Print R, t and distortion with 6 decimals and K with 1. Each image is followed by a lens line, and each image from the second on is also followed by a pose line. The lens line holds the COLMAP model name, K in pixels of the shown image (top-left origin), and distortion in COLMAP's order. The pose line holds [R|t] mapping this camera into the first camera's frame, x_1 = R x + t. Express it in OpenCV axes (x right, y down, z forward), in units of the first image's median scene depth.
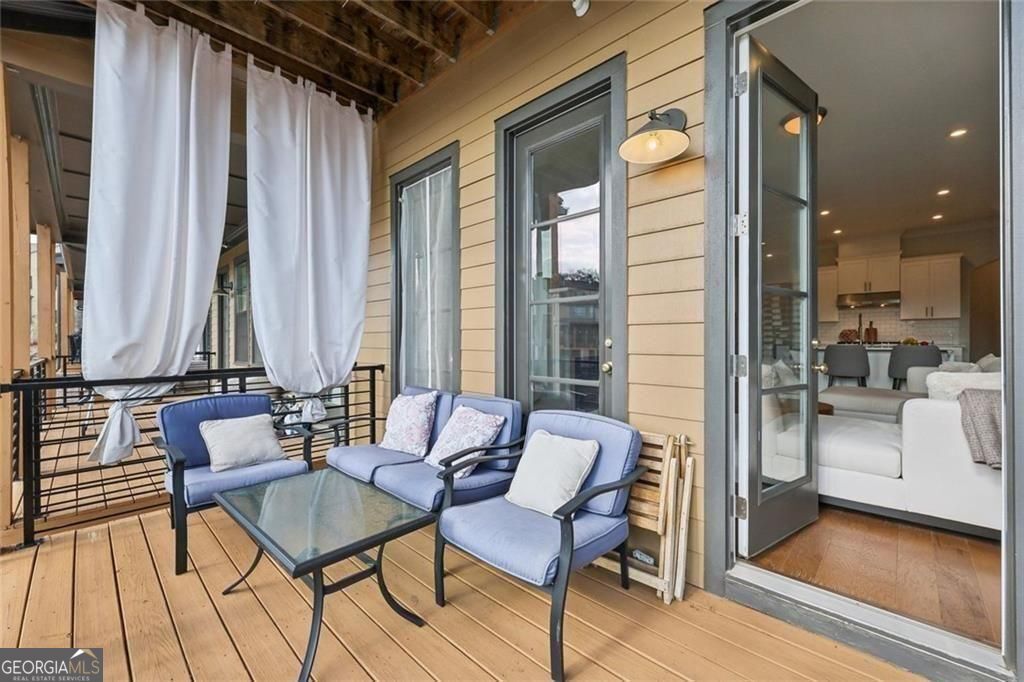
lens RADIAL K [[408.1, 0, 507.5], [0, 408.1, 340.5], [0, 0, 1]] dist [-0.001556, 0.000249]
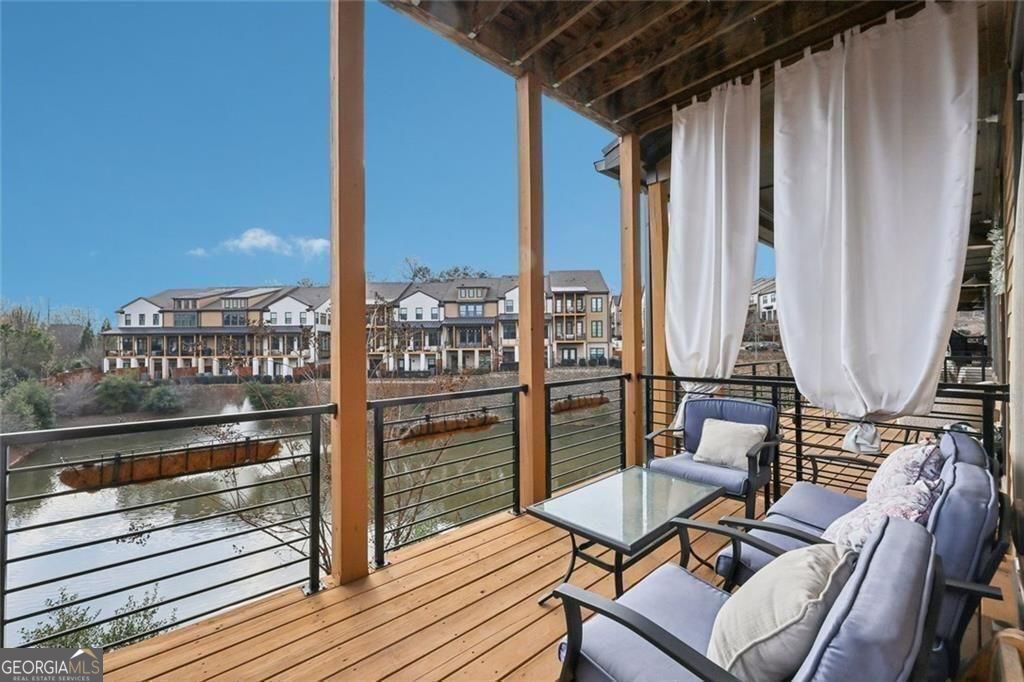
lens RADIAL K [[408.1, 0, 507.5], [0, 408.1, 340.5], [0, 0, 1]] dist [-0.001556, 0.000249]
pose [[-0.072258, -0.005457, -0.997371, 0.432541], [0.005773, 0.999966, -0.005890, -0.022264], [0.997369, -0.006184, -0.072224, 0.447670]]
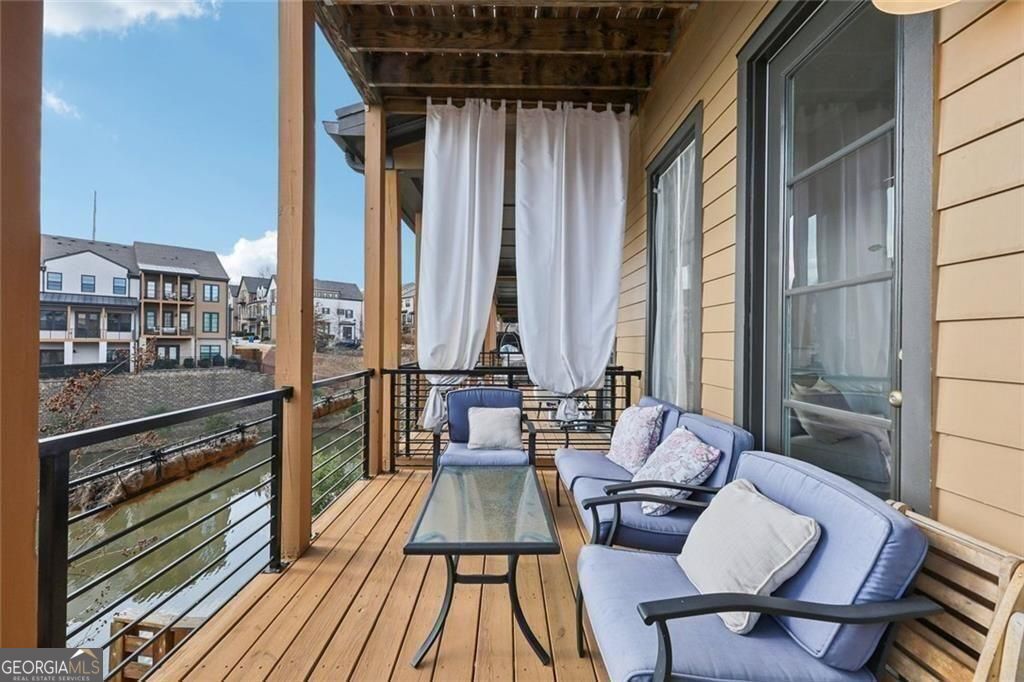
lens RADIAL K [[408.1, 0, 507.5], [0, 408.1, 340.5], [0, 0, 1]] dist [-0.001556, 0.000249]
pose [[0.699593, 0.005695, -0.714518, 0.206936], [-0.012963, 0.999905, -0.004722, -0.002977], [0.714424, 0.012566, 0.699601, 0.173270]]
